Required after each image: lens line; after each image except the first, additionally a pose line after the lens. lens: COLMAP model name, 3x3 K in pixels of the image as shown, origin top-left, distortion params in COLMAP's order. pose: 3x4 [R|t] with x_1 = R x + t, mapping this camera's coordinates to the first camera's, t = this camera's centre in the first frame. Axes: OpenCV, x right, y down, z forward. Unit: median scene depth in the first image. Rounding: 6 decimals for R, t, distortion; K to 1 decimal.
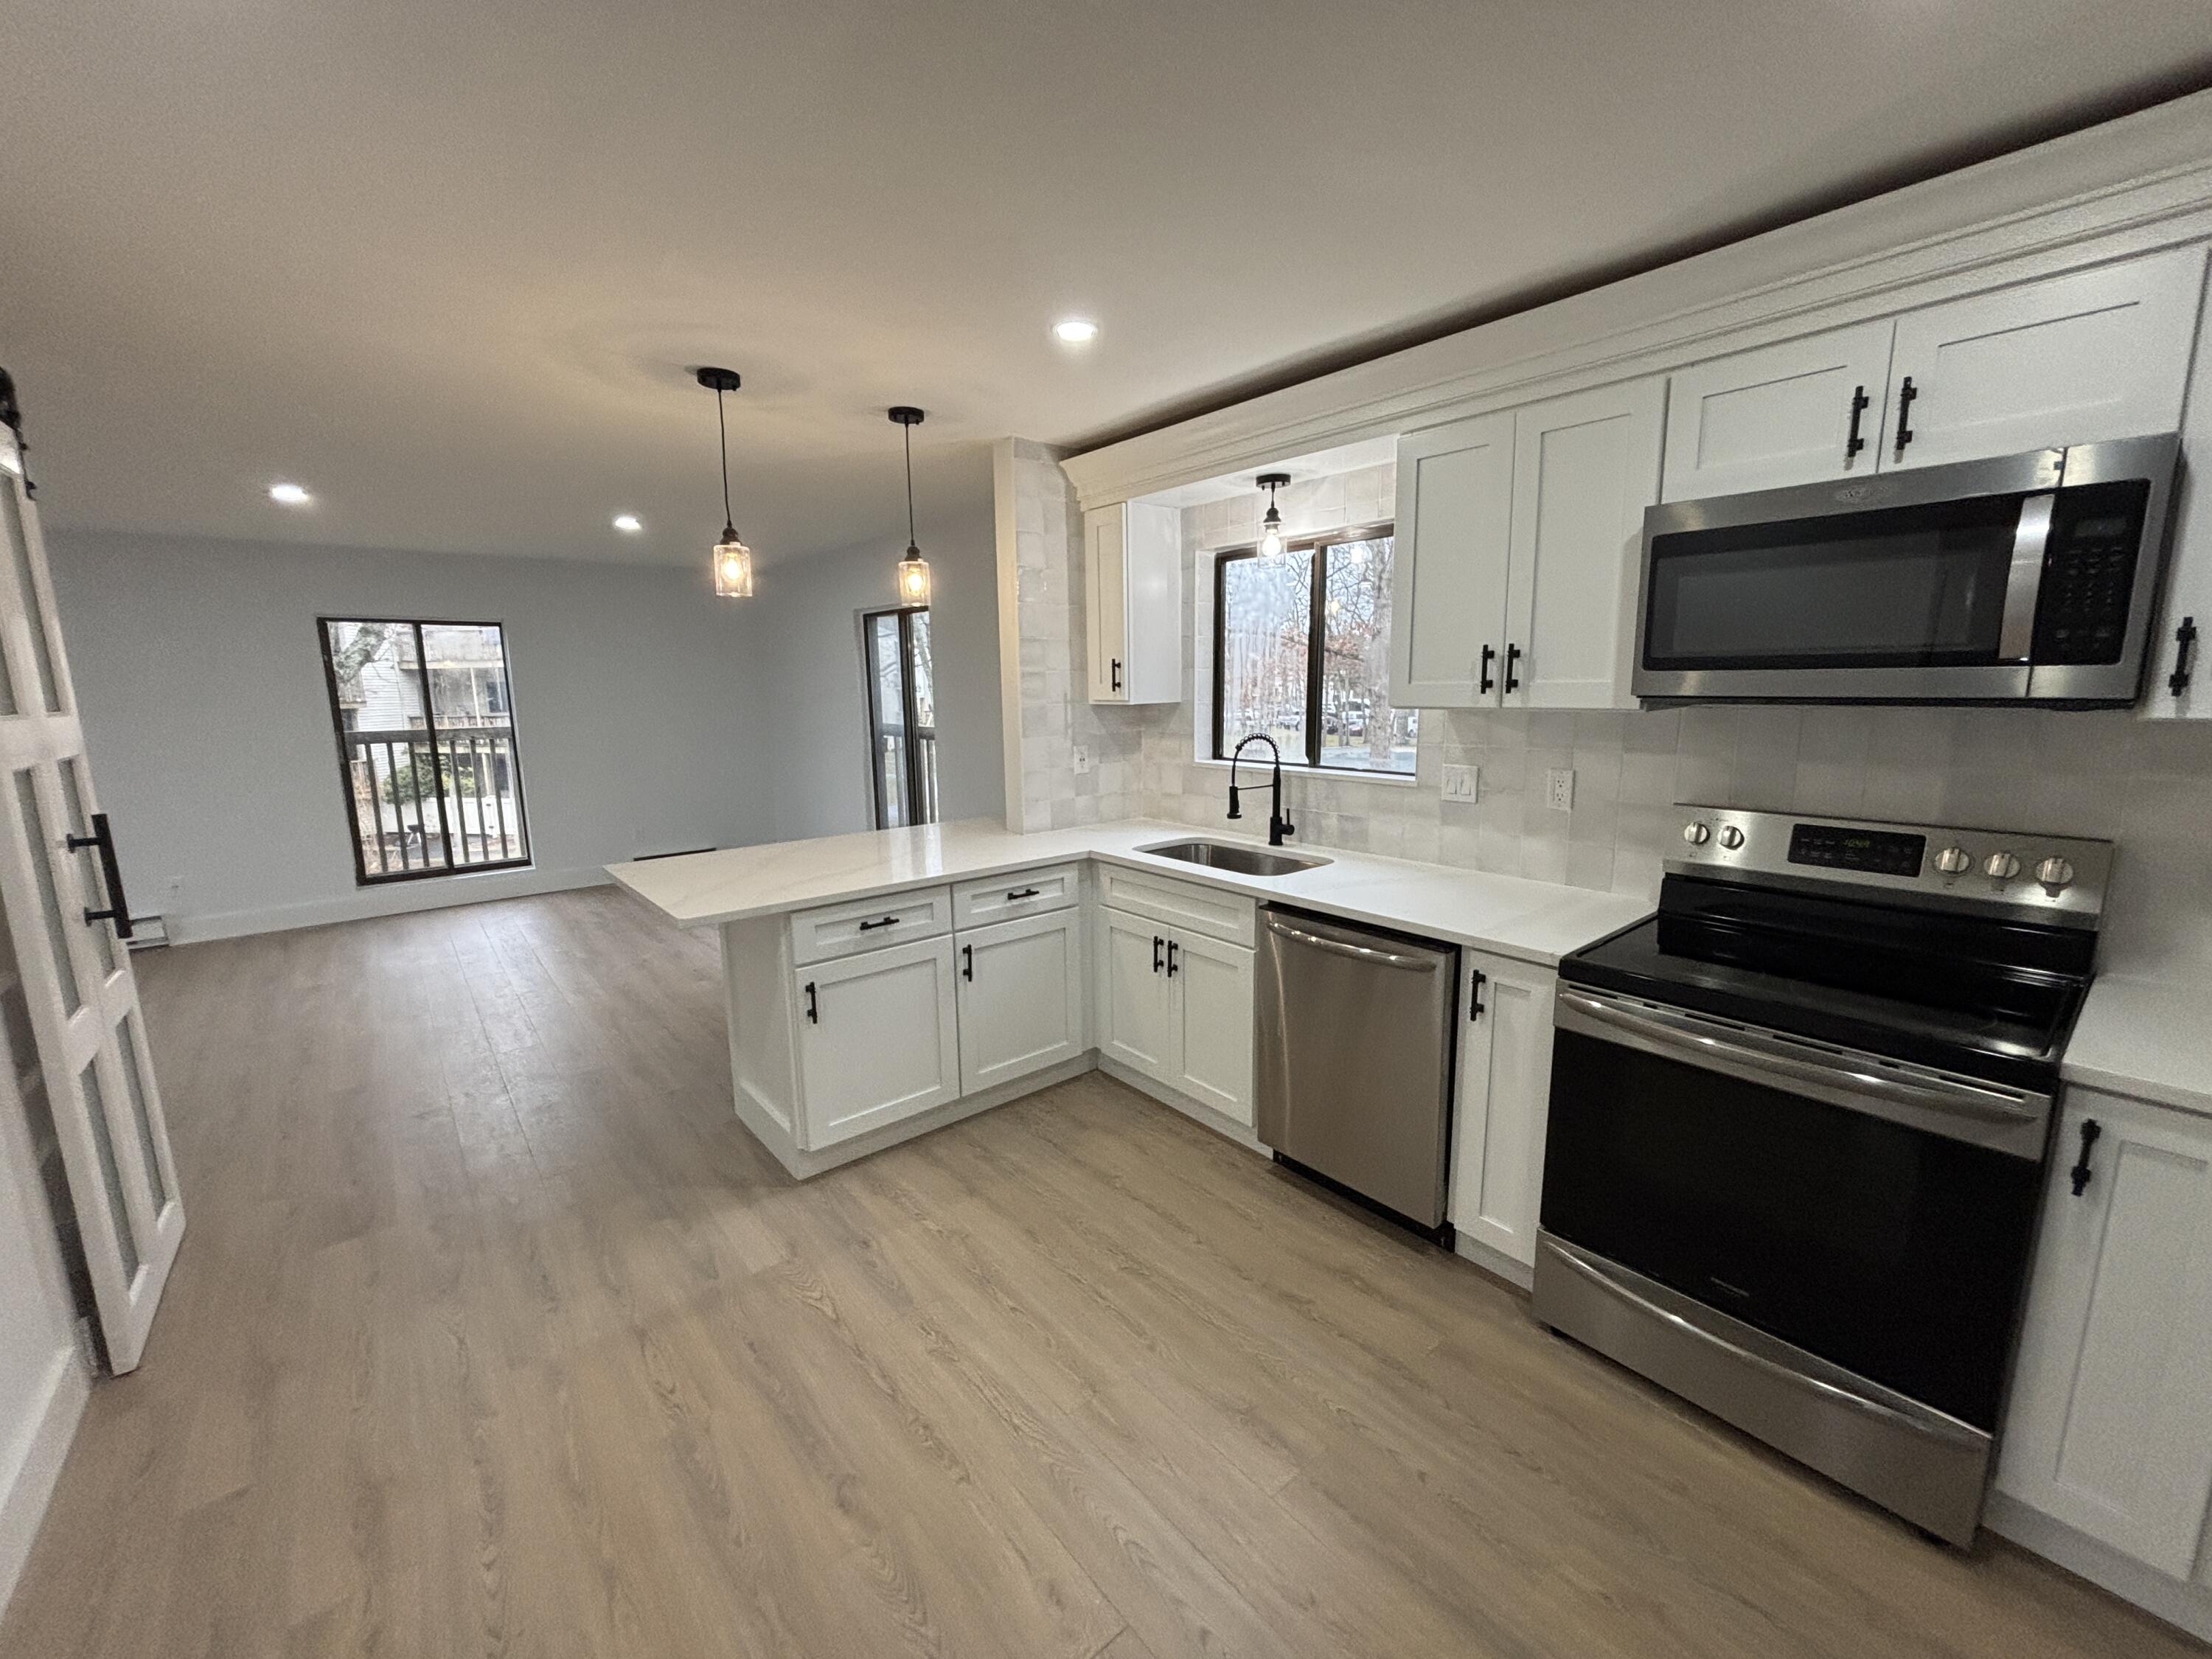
lens RADIAL K [[887.7, 0, 1095.5], [0, 887.7, 833.1], [0, 0, 1]] dist [0.002472, -0.000144]
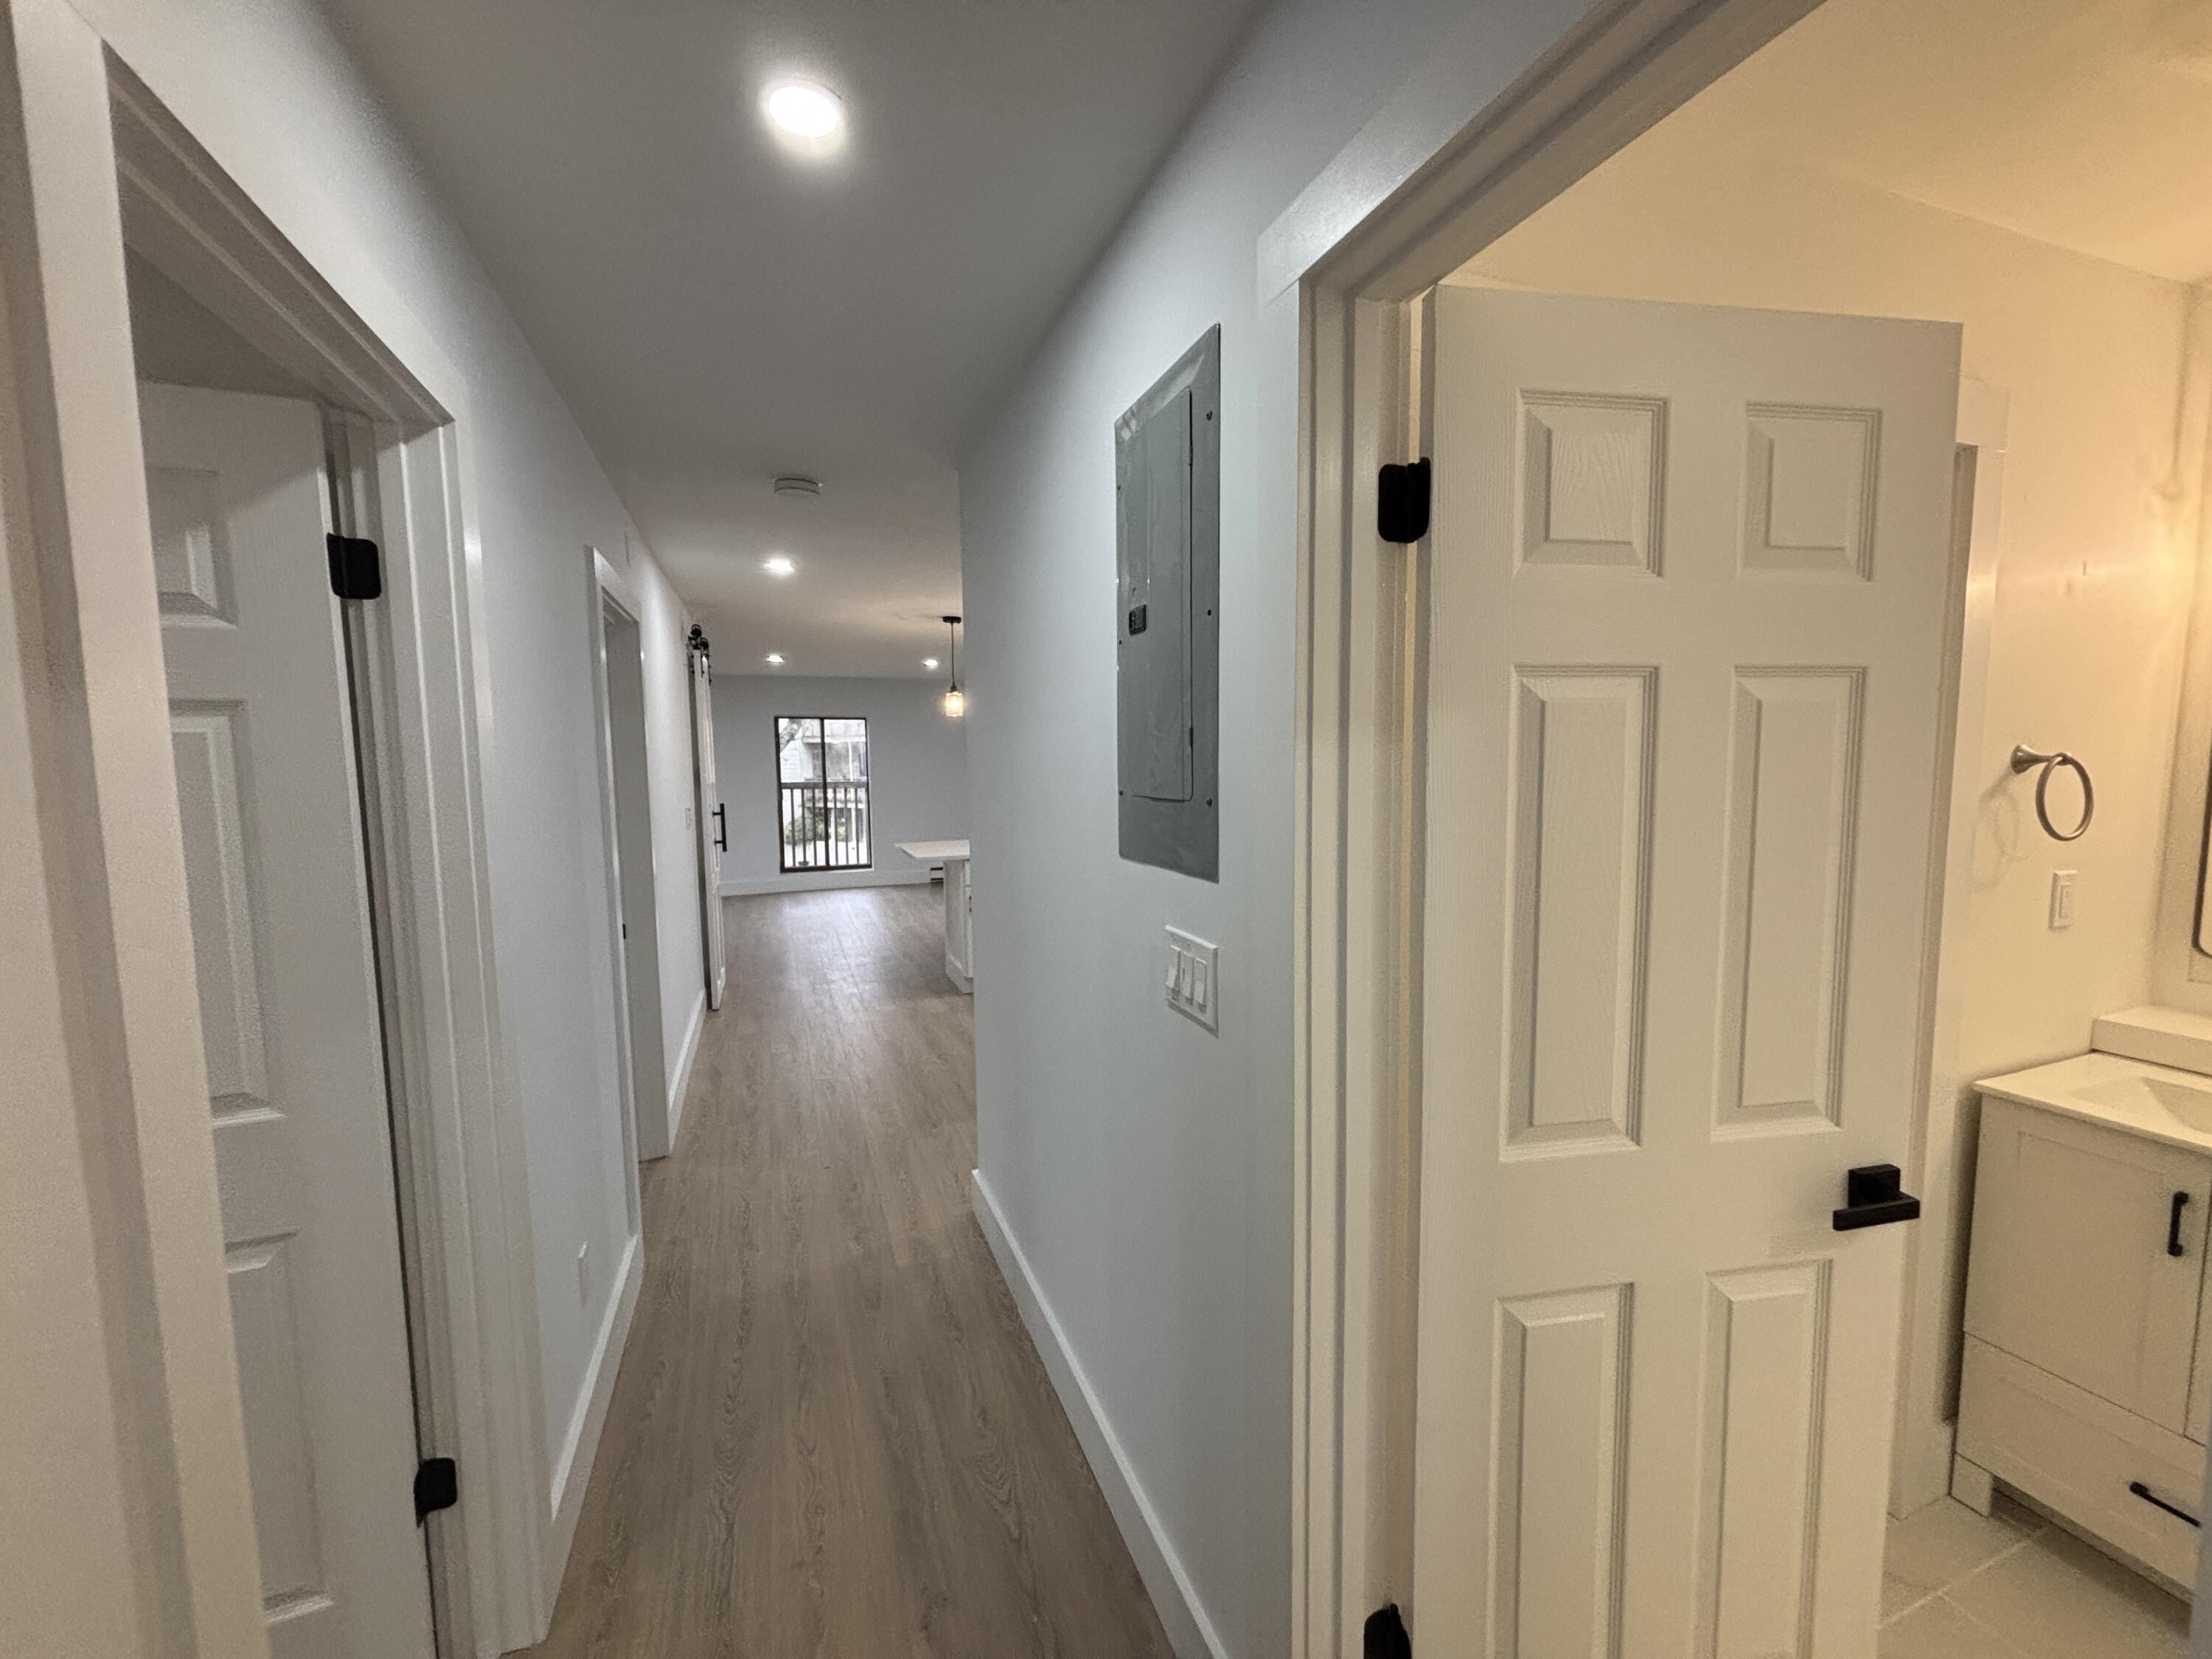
lens RADIAL K [[887.7, 0, 1118.8], [0, 887.7, 832.4], [0, 0, 1]] dist [0.002472, -0.000144]
pose [[0.951436, 0.028312, -0.306541, 0.674551], [-0.052020, 0.996228, -0.069447, 0.153704], [0.303419, 0.082020, 0.949321, -0.940536]]
